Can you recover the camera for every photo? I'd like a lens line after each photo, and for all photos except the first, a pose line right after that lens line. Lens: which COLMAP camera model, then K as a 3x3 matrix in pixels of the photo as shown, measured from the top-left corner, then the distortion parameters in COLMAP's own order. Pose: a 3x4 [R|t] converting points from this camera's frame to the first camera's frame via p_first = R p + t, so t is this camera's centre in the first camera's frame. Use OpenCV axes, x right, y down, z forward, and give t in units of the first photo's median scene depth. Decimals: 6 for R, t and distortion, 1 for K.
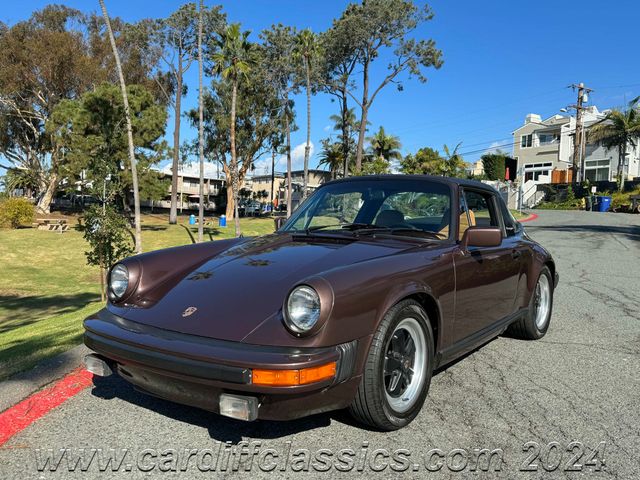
lens RADIAL K [[557.5, 0, 330.9], [0, 557.5, 248.9], [0, 0, 1]] dist [0.067972, -0.111912]
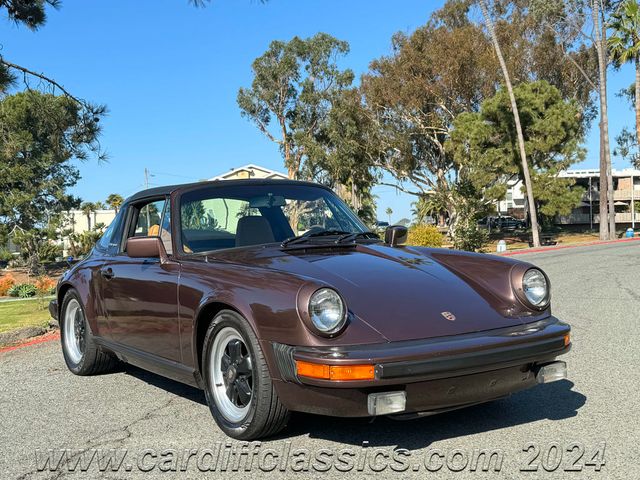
lens RADIAL K [[876.5, 0, 321.5], [0, 876.5, 239.0], [0, 0, 1]] dist [0.138080, 0.000000]
pose [[0.800973, -0.078527, -0.593528, 0.120693], [0.042286, 0.996305, -0.074753, 0.023577], [0.597205, 0.034777, 0.801334, -0.187727]]
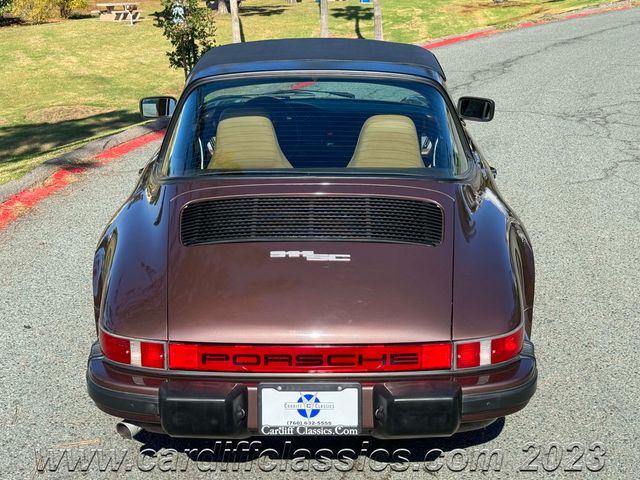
lens RADIAL K [[992.7, 0, 318.7], [0, 992.7, 233.0], [0, 0, 1]] dist [0.138594, 0.000000]
pose [[0.965164, 0.011523, -0.261393, 0.041435], [0.039507, 0.981158, 0.189126, -0.000808], [0.258647, -0.192864, 0.946523, -0.096023]]
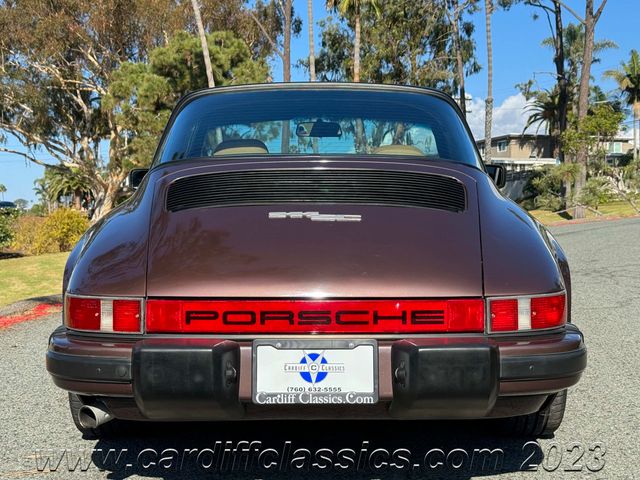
lens RADIAL K [[992.7, 0, 318.3], [0, 992.7, 242.8], [0, 0, 1]] dist [0.138594, 0.000000]
pose [[0.967104, -0.046075, -0.250174, 0.038755], [0.036387, 0.998403, -0.043216, 0.013449], [0.251765, 0.032692, 0.967236, -0.090530]]
